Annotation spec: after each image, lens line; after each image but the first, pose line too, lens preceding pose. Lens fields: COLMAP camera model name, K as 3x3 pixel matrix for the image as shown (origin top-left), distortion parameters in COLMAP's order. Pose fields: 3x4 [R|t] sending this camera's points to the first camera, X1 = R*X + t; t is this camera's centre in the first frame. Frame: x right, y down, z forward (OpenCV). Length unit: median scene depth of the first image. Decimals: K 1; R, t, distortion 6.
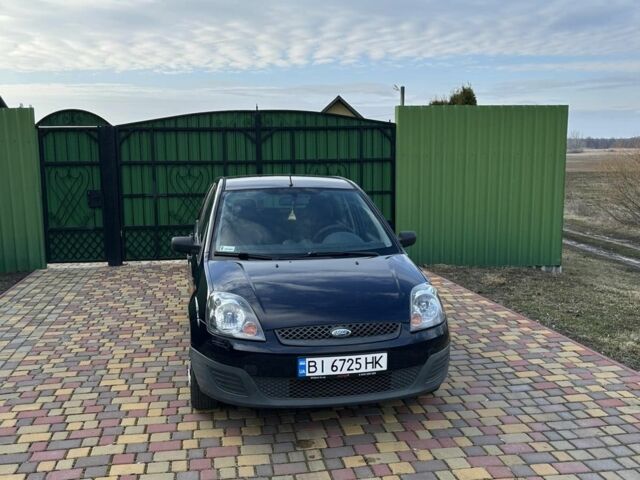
lens RADIAL K [[627.1, 0, 320.8], [0, 627.1, 242.0], [0, 0, 1]] dist [0.048478, 0.000000]
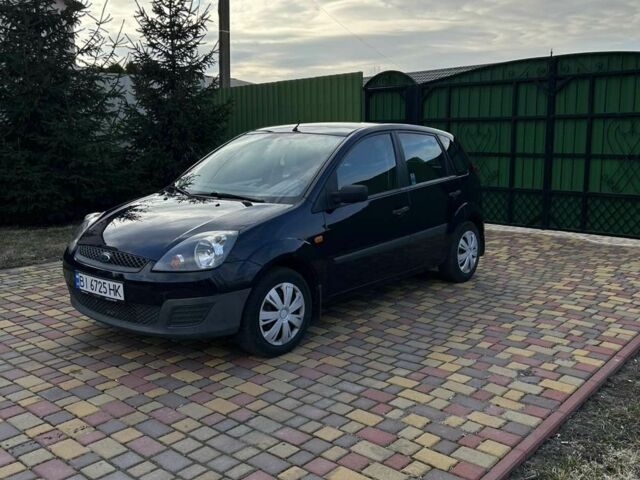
lens RADIAL K [[627.1, 0, 320.8], [0, 627.1, 236.0], [0, 0, 1]] dist [0.048478, 0.000000]
pose [[0.627969, 0.132001, -0.766962, 0.844056], [-0.102930, 0.990940, 0.086273, -0.018697], [0.771401, 0.024767, 0.635867, 0.457312]]
